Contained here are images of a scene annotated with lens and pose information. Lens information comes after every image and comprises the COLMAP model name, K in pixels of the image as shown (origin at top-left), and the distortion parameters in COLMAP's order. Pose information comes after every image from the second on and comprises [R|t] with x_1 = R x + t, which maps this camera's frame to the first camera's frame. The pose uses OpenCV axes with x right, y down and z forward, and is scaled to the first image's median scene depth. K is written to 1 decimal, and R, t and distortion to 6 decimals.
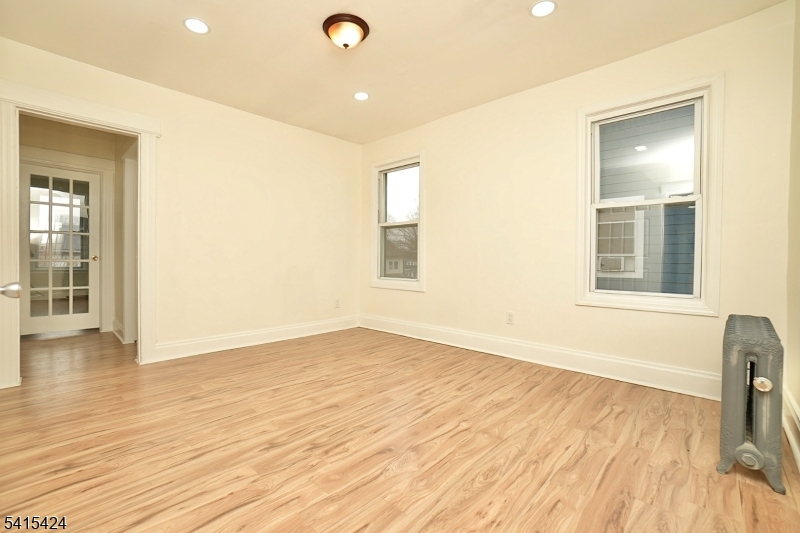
lens RADIAL K [[359.8, 0, 398.0], [0, 359.8, 264.8], [0, 0, 1]] dist [-0.053886, 0.021084]
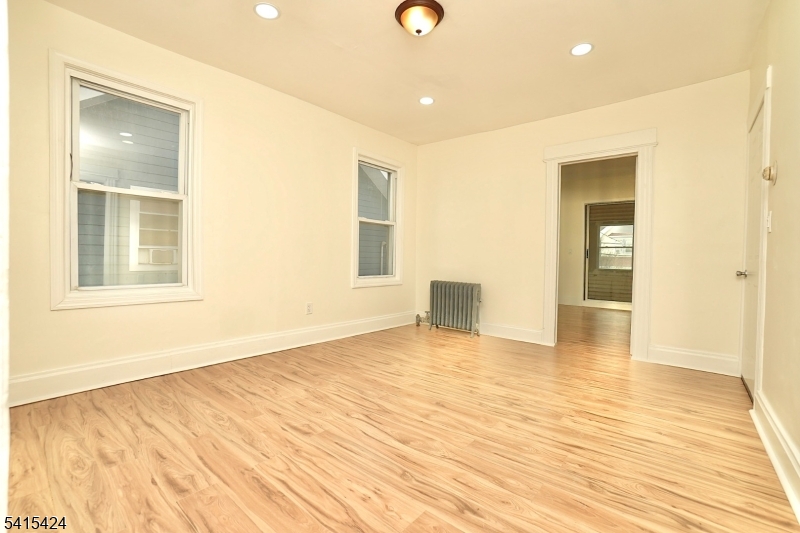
lens RADIAL K [[359.8, 0, 398.0], [0, 359.8, 264.8], [0, 0, 1]] dist [-0.053886, 0.021084]
pose [[-0.074225, -0.029384, 0.996809, -1.102310], [-0.000305, 0.999566, 0.029442, -0.023861], [-0.997241, 0.001881, -0.074202, 1.128503]]
